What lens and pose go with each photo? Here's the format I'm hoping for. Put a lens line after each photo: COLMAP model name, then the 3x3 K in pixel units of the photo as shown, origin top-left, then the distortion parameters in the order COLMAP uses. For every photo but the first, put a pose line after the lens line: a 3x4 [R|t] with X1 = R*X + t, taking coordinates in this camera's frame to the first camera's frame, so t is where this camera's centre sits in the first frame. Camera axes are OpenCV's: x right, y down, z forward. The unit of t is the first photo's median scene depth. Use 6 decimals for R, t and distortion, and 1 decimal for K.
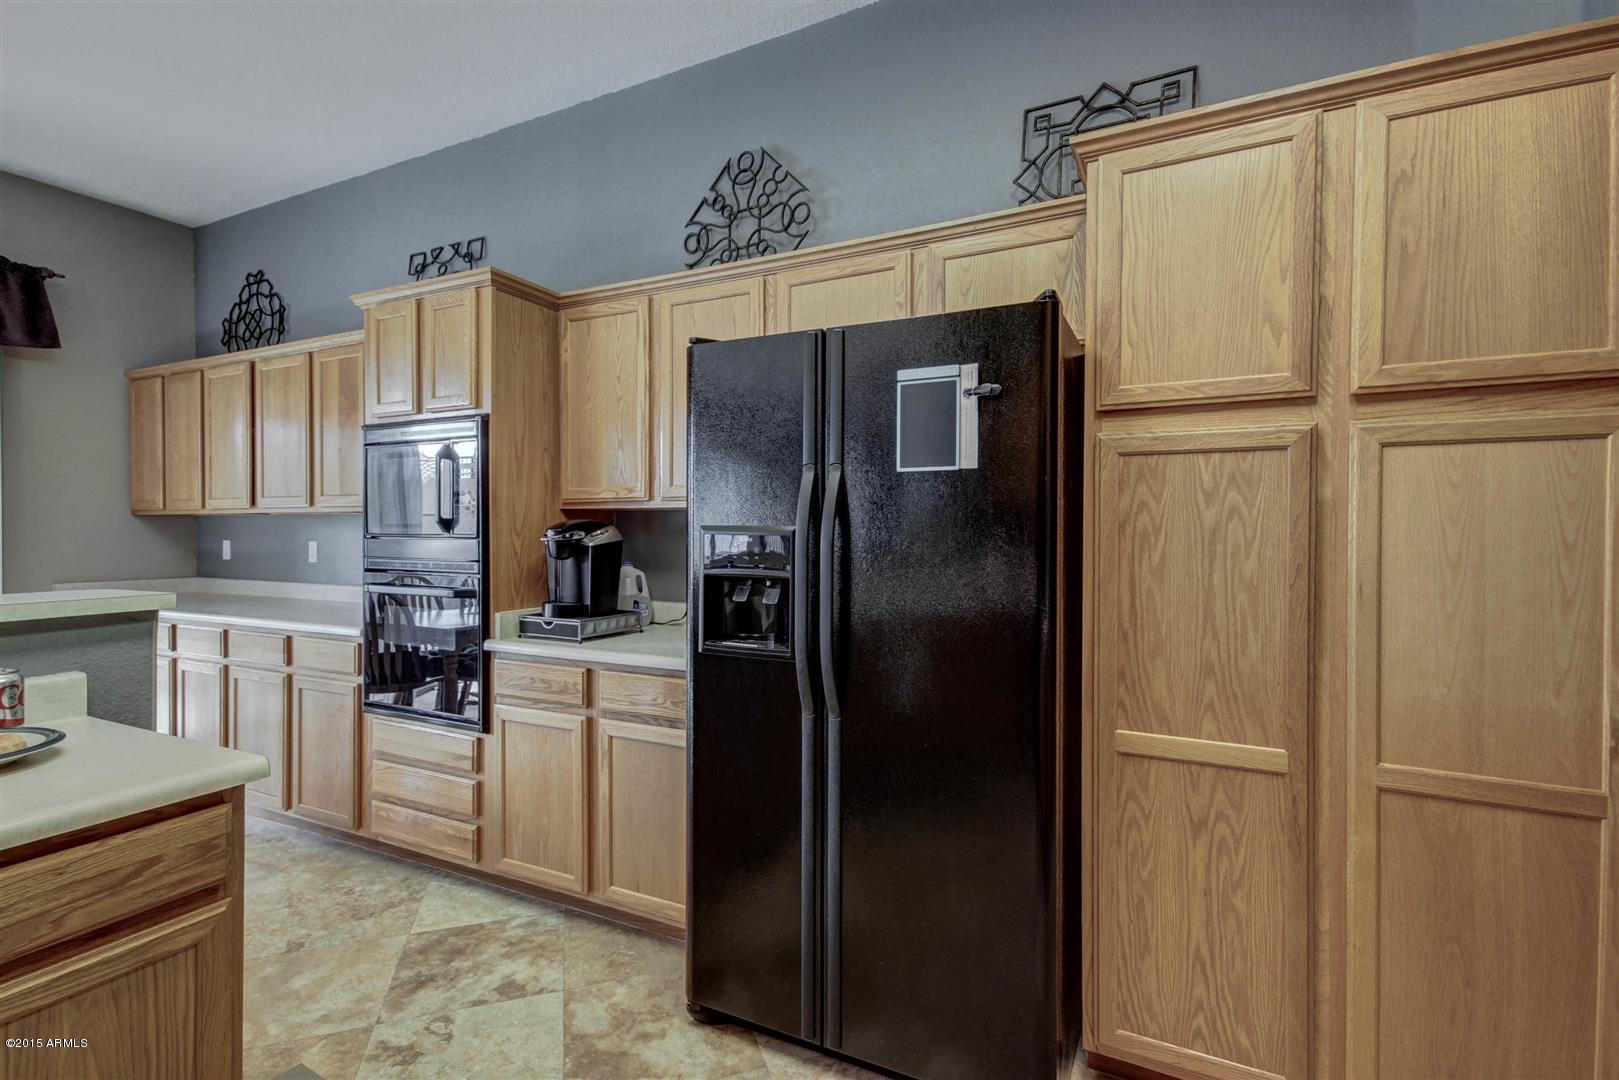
lens RADIAL K [[758.5, 0, 809.5], [0, 758.5, 540.0], [0, 0, 1]] dist [0.020651, 0.000347]
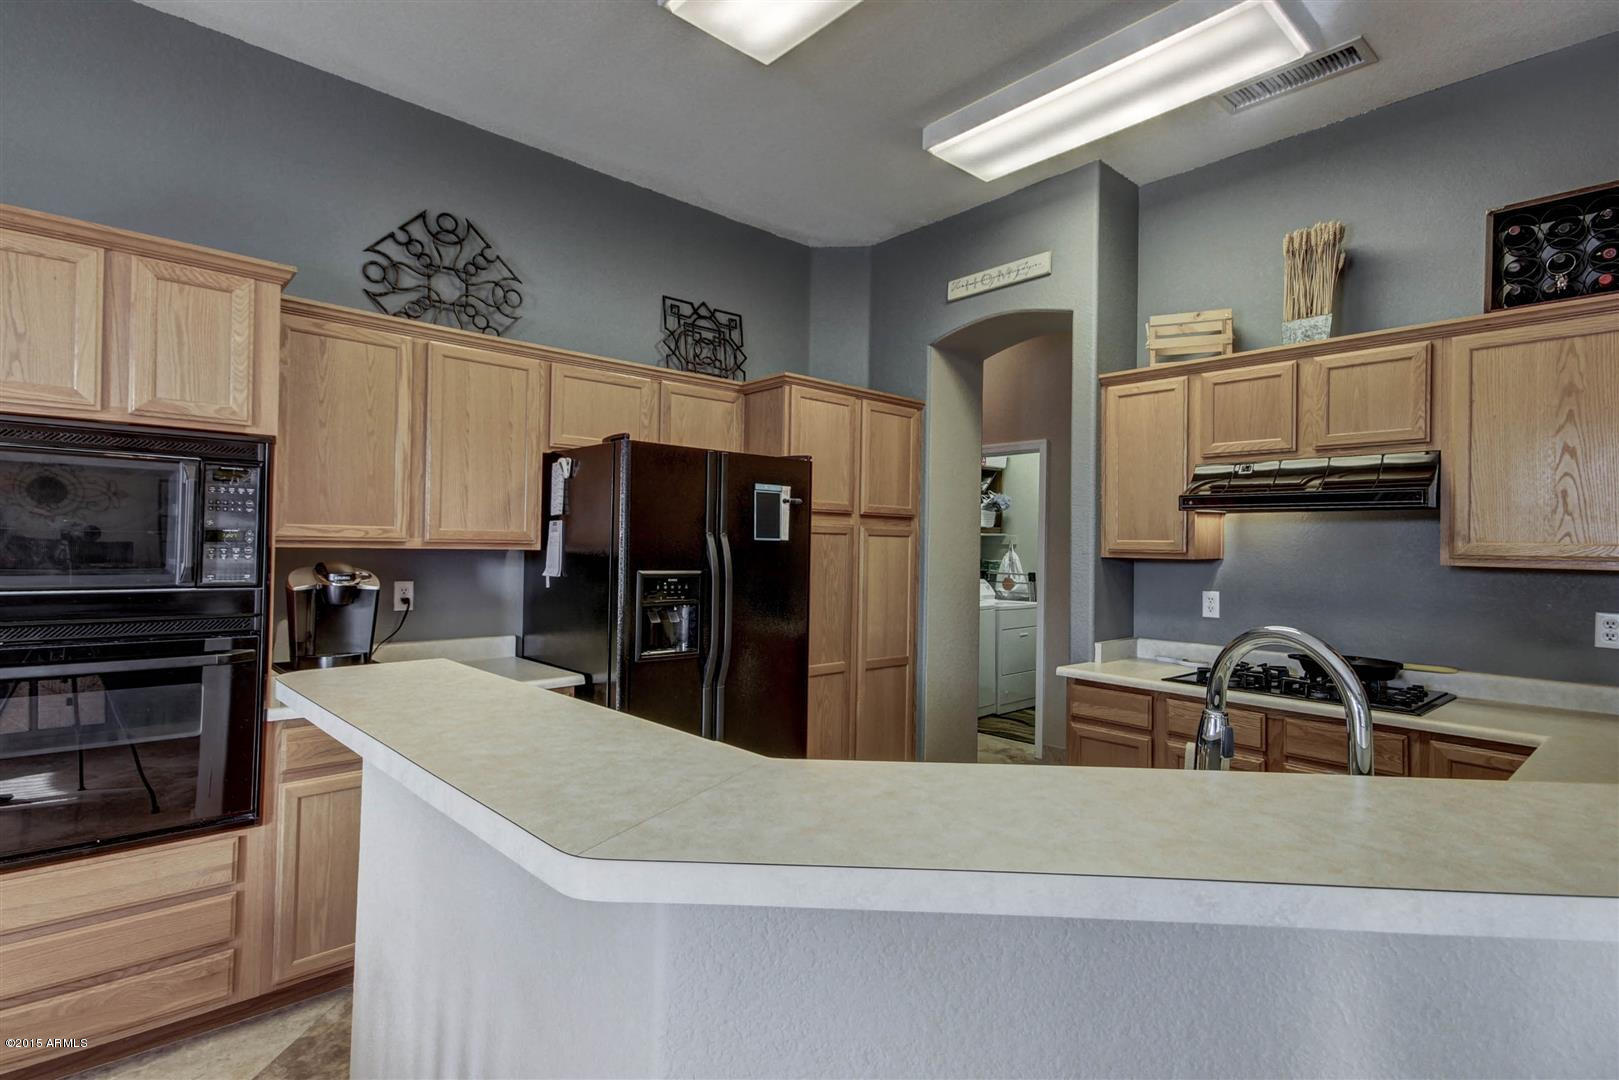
lens RADIAL K [[802.7, 0, 809.5], [0, 802.7, 540.0], [0, 0, 1]] dist [0.000560, 0.000030]
pose [[0.336517, 0.009076, 0.941634, -1.066072], [-0.002350, 0.999959, -0.008798, -0.047946], [-0.941675, 0.000748, 0.336524, 0.158969]]
